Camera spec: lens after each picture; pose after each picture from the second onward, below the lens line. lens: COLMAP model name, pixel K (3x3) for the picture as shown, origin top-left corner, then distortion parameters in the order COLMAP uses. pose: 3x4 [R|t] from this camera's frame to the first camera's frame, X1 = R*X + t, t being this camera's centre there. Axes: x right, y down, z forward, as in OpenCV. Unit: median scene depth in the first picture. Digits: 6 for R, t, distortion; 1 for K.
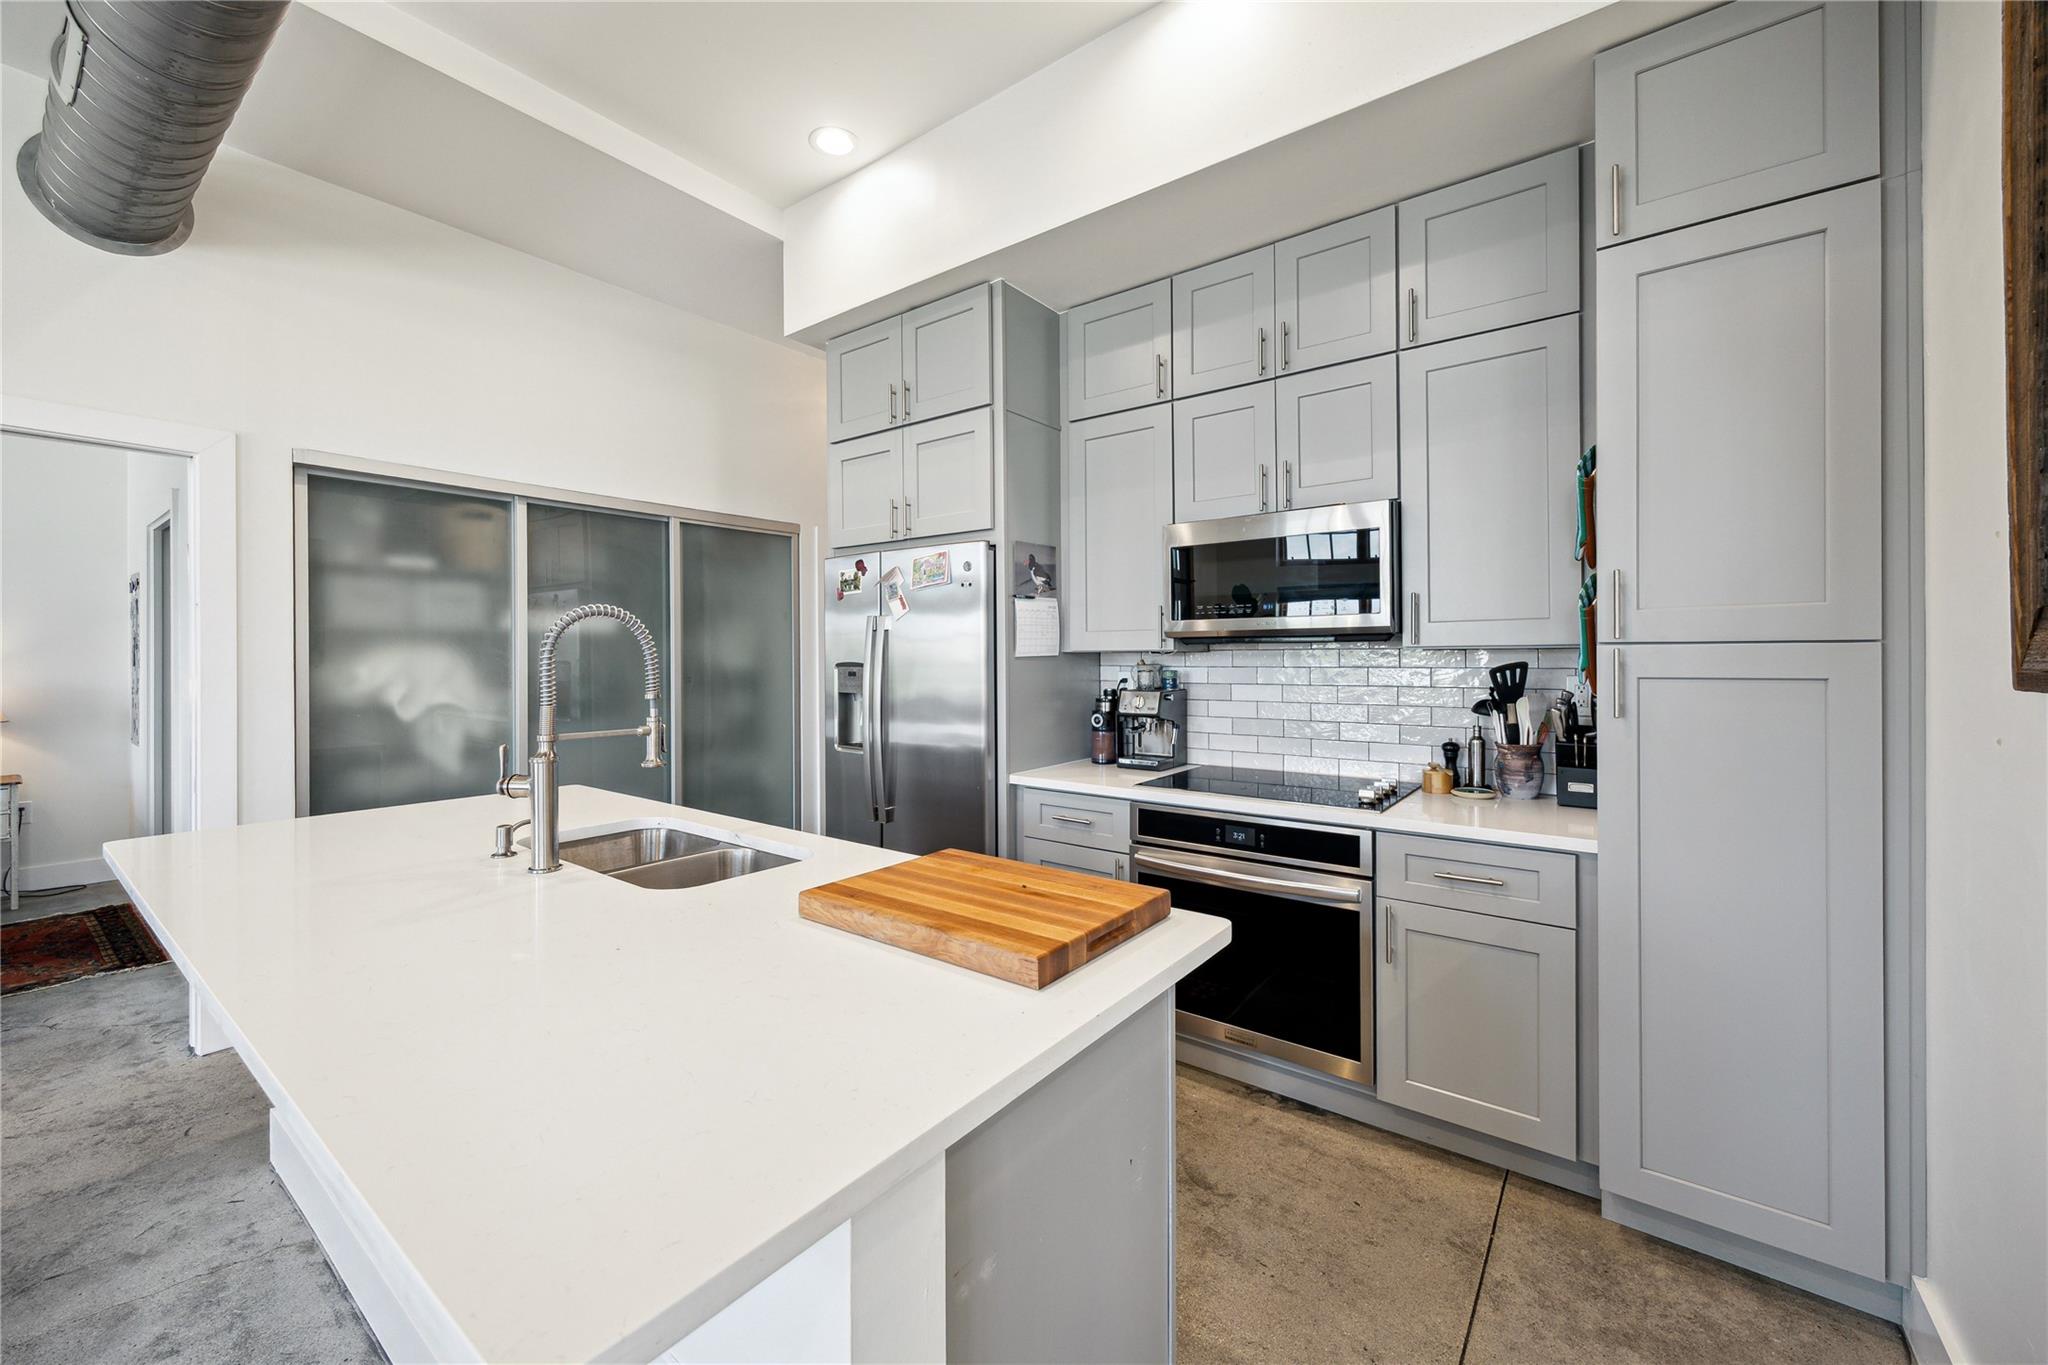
lens RADIAL K [[790.5, 0, 1031.4], [0, 790.5, 666.6], [0, 0, 1]] dist [-0.002323, 0.000541]
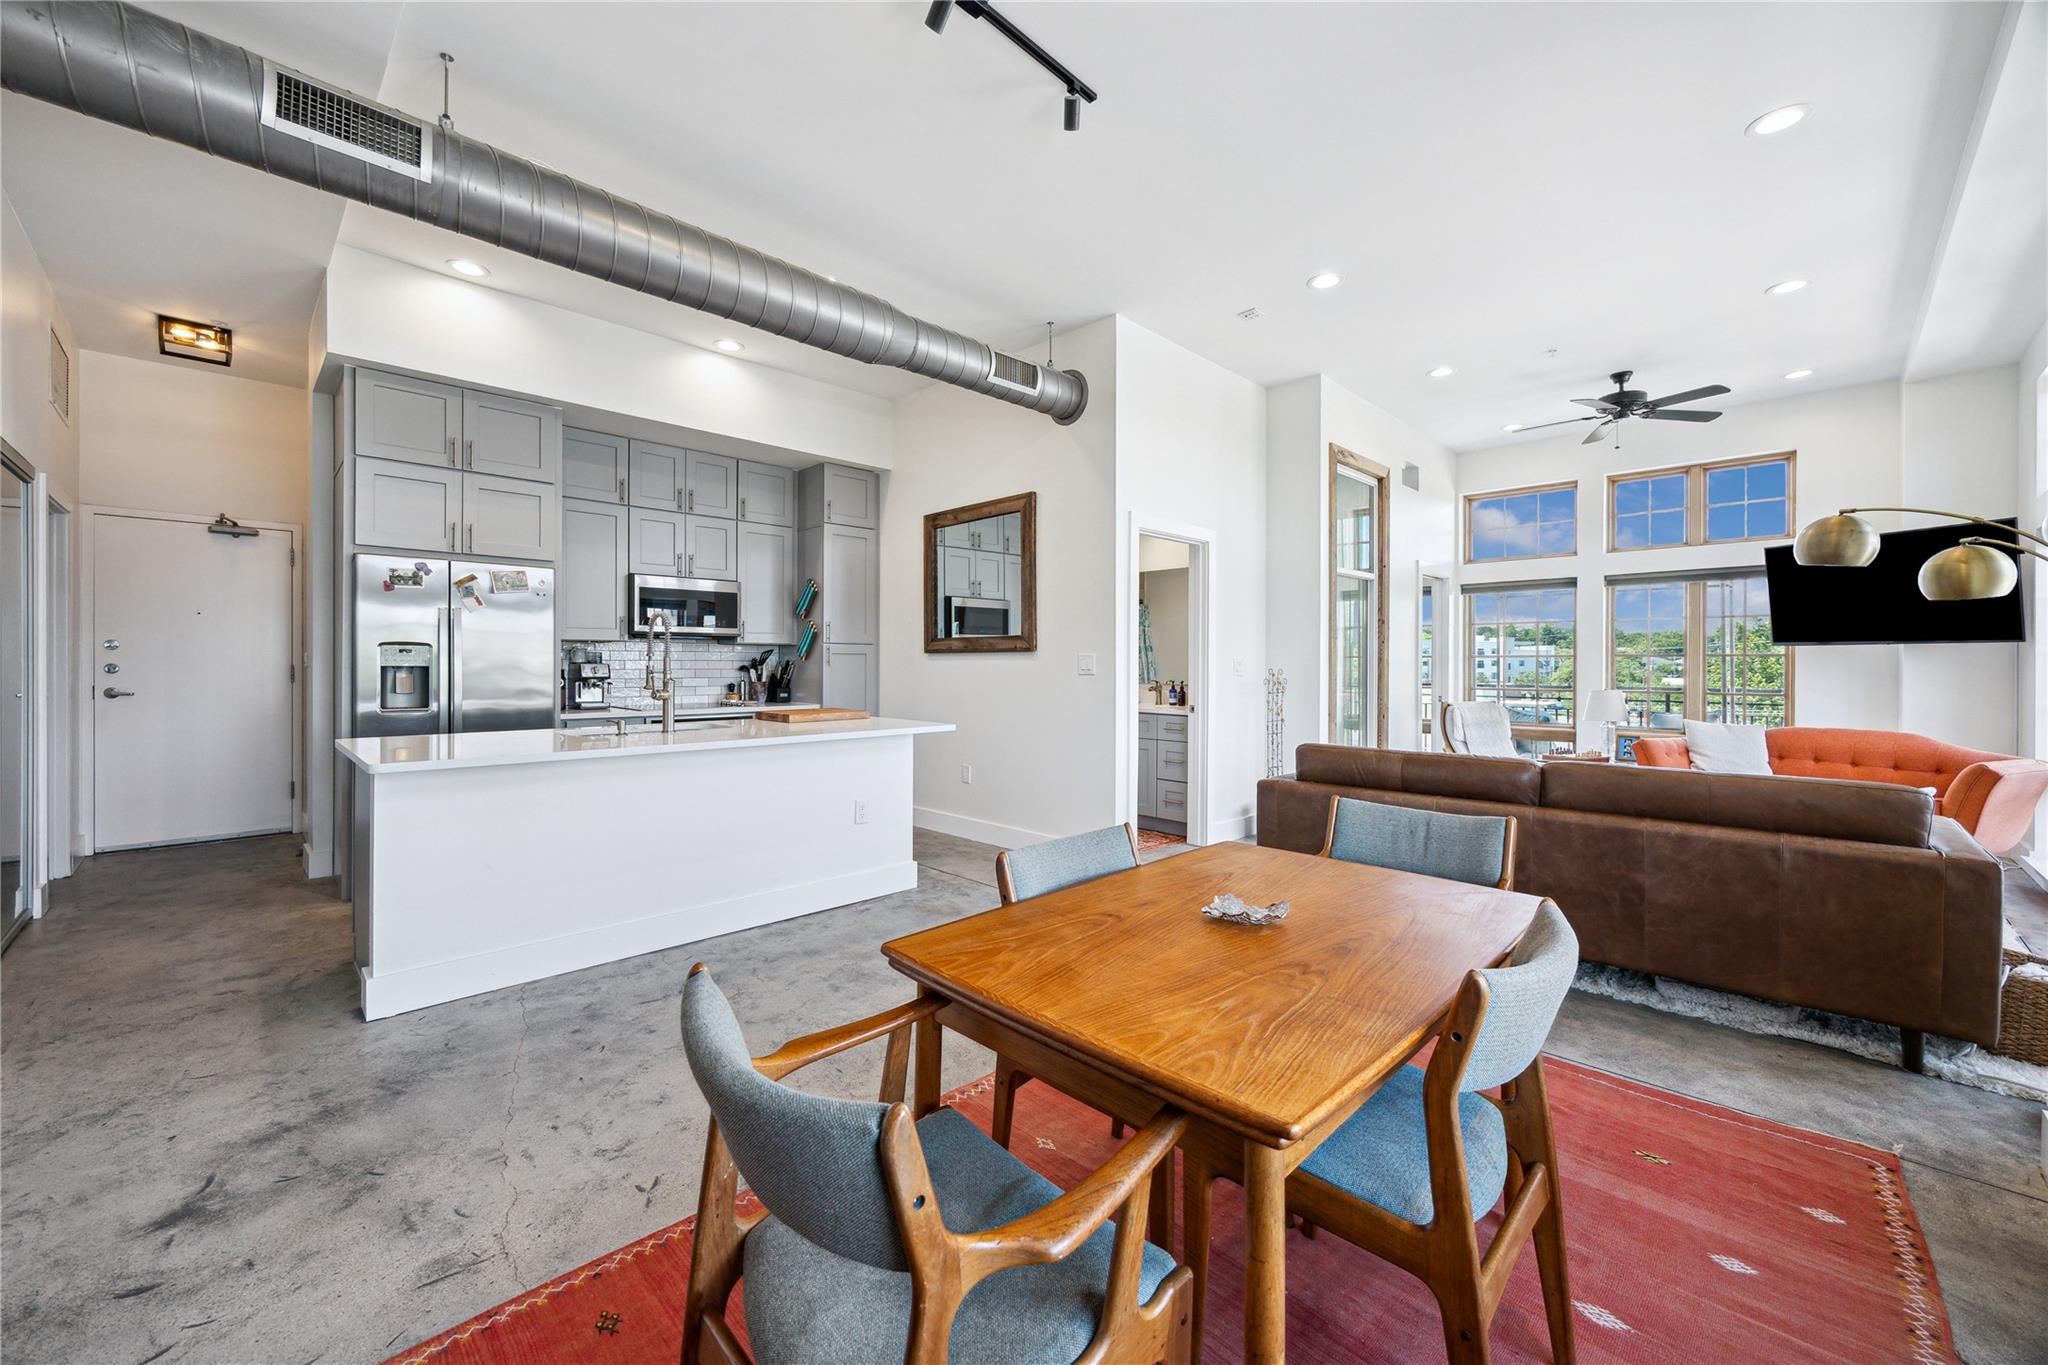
lens RADIAL K [[790.5, 0, 1004.0], [0, 790.5, 664.8], [0, 0, 1]] dist [-0.002323, 0.000541]
pose [[0.156392, 0.002197, 0.987693, -1.644014], [0.008669, 0.999956, -0.003597, 0.054499], [-0.987657, 0.009125, 0.156366, -0.168087]]
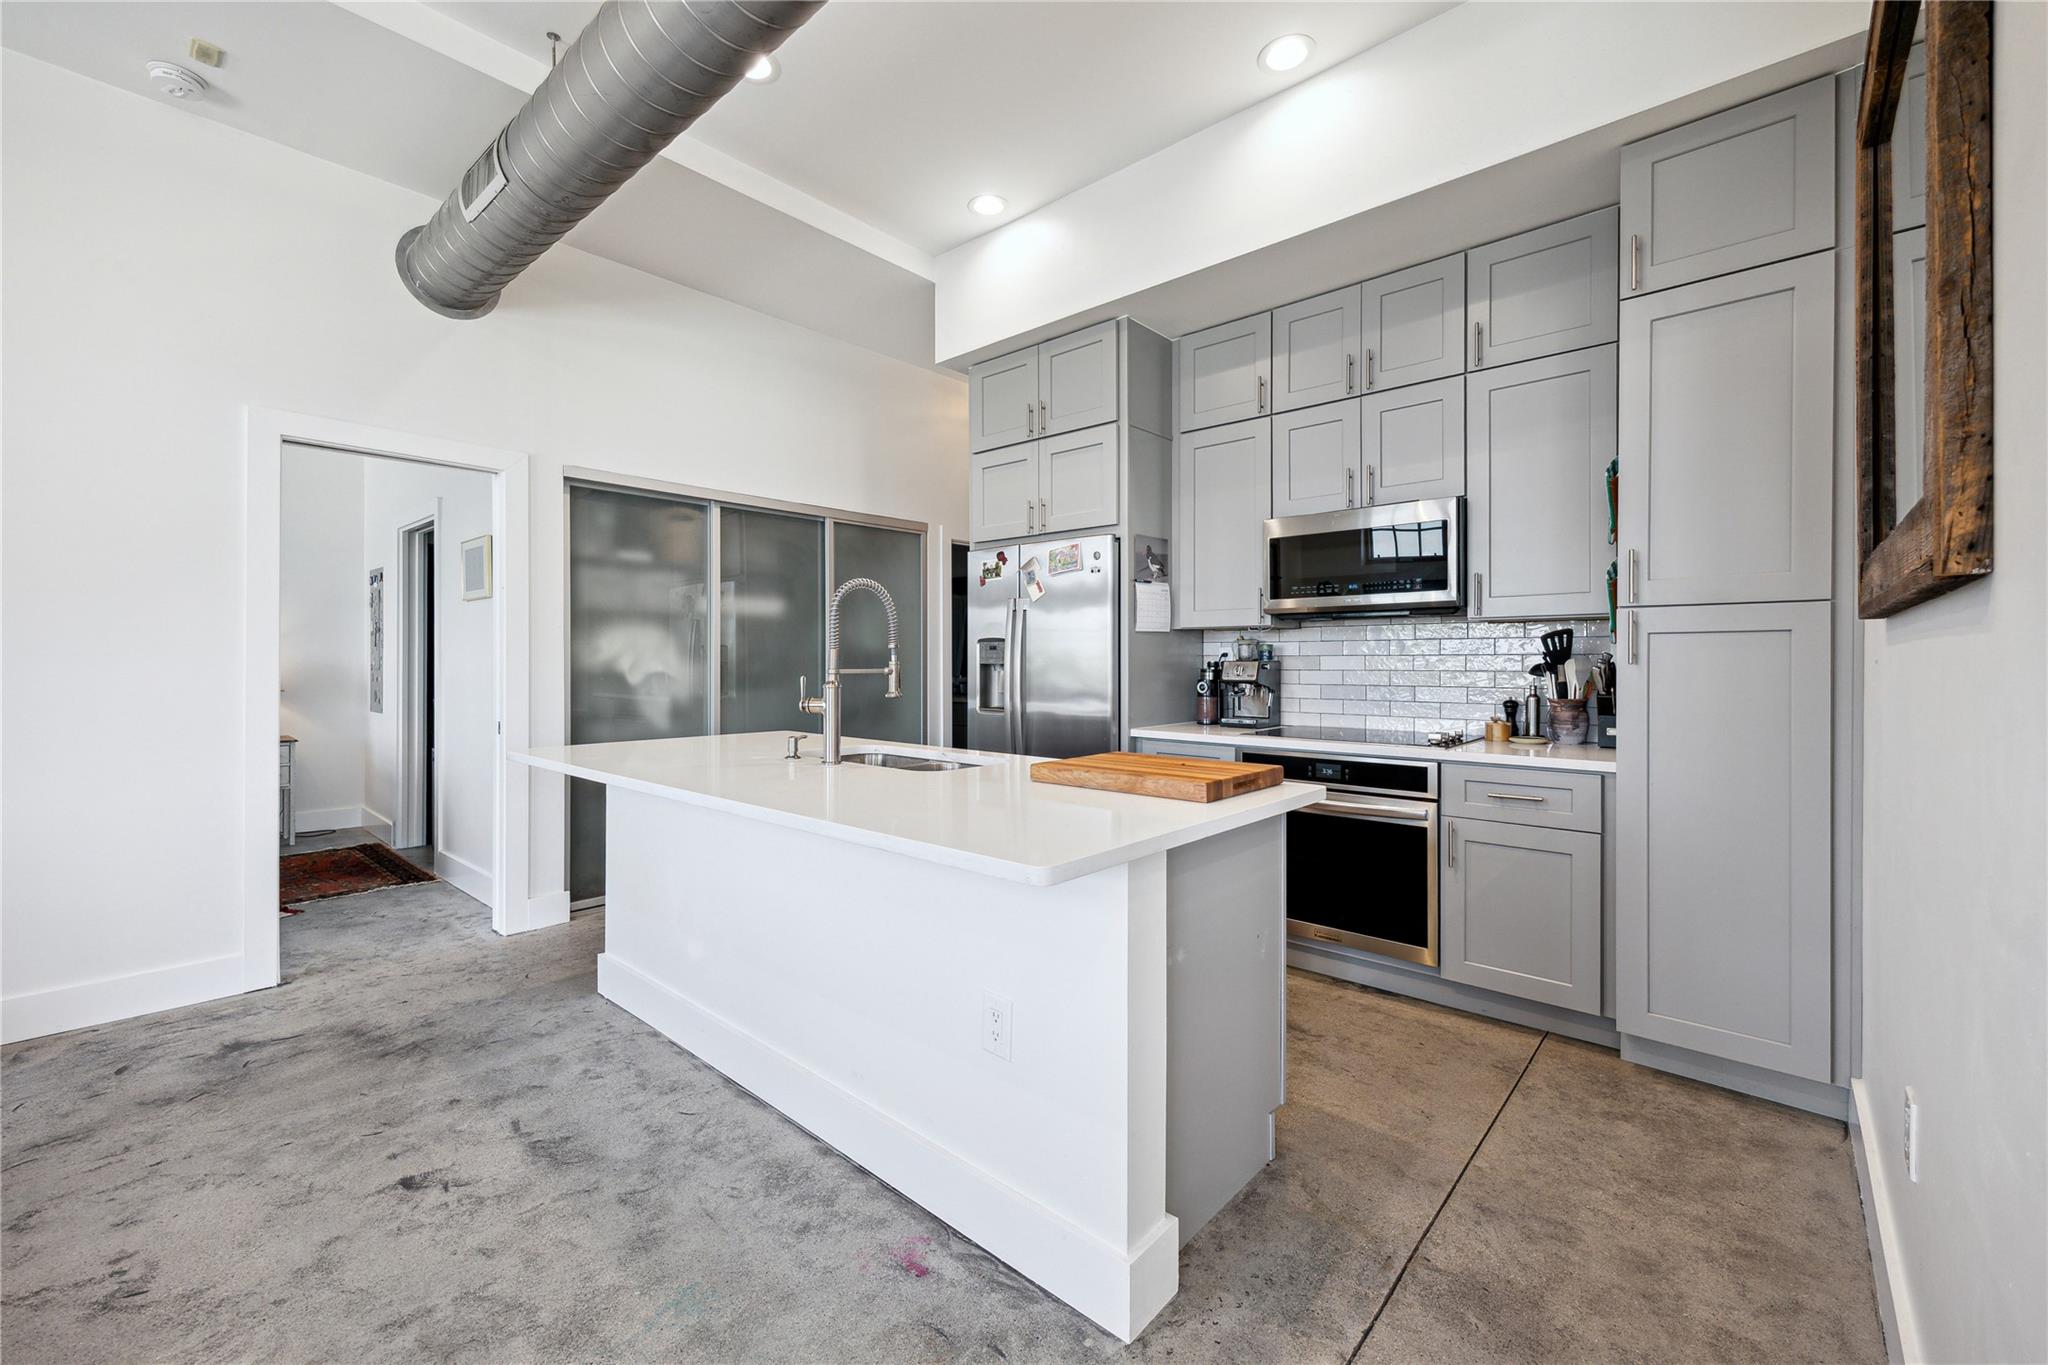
lens RADIAL K [[823.5, 0, 1033.0], [0, 823.5, 674.8], [0, 0, 1]] dist [0.005365, -0.000592]
pose [[0.996898, 0.005930, -0.078479, -0.086321], [-0.005684, 0.999978, 0.003356, 0.056270], [0.078497, -0.002900, 0.996910, -0.286402]]
